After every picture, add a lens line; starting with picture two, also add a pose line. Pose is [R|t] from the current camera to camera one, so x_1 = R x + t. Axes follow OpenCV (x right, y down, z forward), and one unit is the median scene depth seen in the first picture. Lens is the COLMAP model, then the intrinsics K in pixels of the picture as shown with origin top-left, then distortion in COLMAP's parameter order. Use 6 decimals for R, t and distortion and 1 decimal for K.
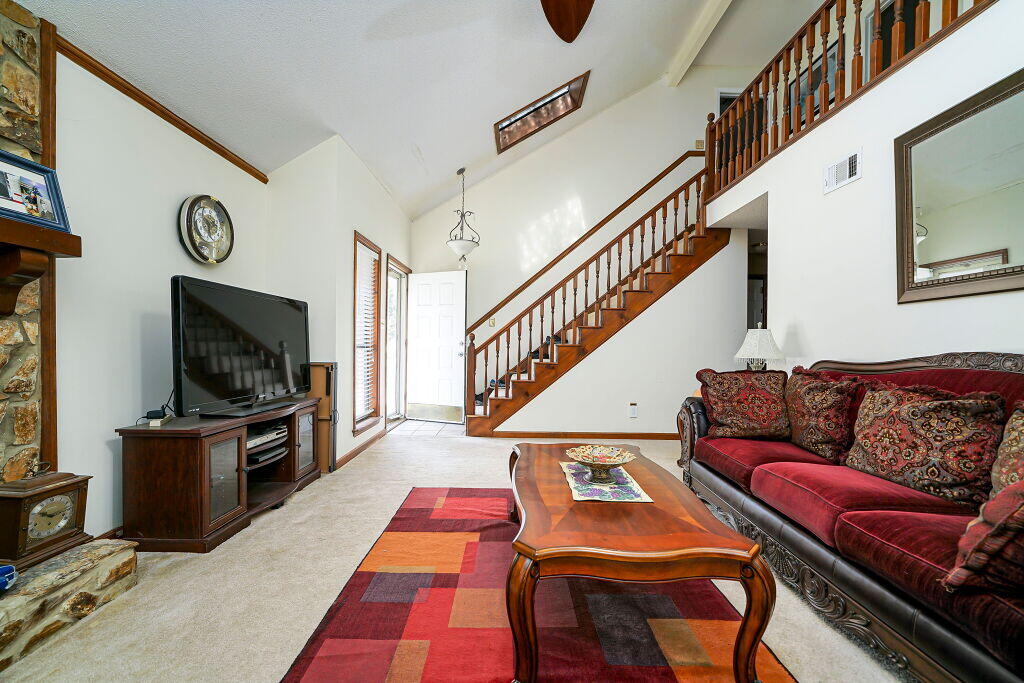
lens RADIAL K [[393.6, 0, 507.2], [0, 393.6, 345.5], [0, 0, 1]] dist [-0.016246, -0.000105]
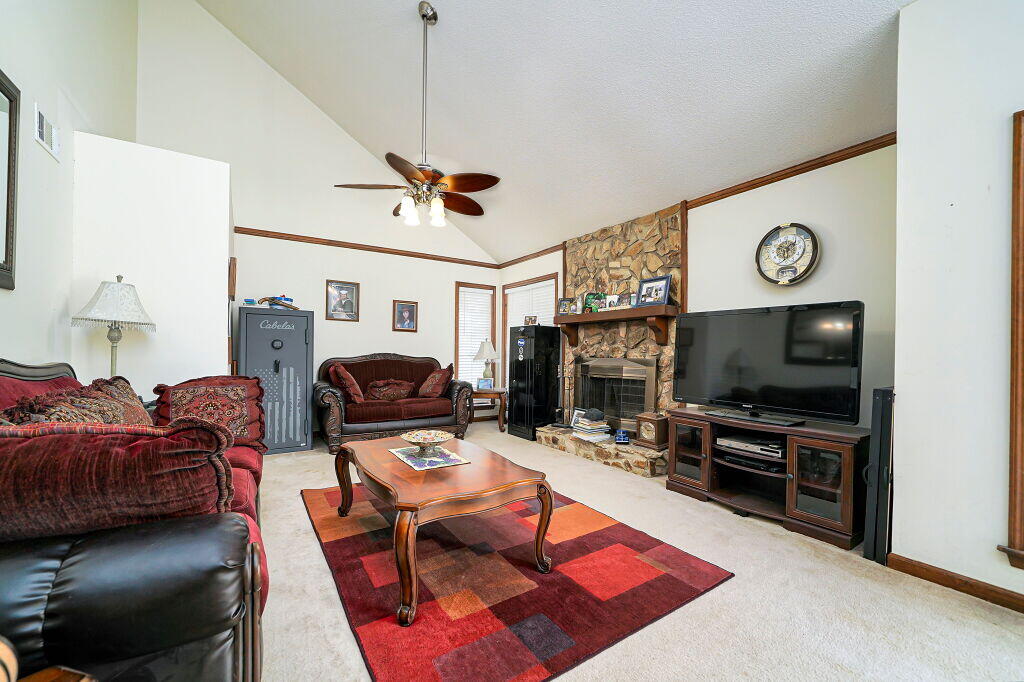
lens RADIAL K [[393.6, 0, 507.3], [0, 393.6, 350.4], [0, 0, 1]] dist [-0.016246, -0.000105]
pose [[-0.829912, -0.013090, -0.557741, 0.633102], [-0.012291, 0.999911, -0.005179, -0.012115], [0.557759, 0.002557, -0.829999, 1.868610]]
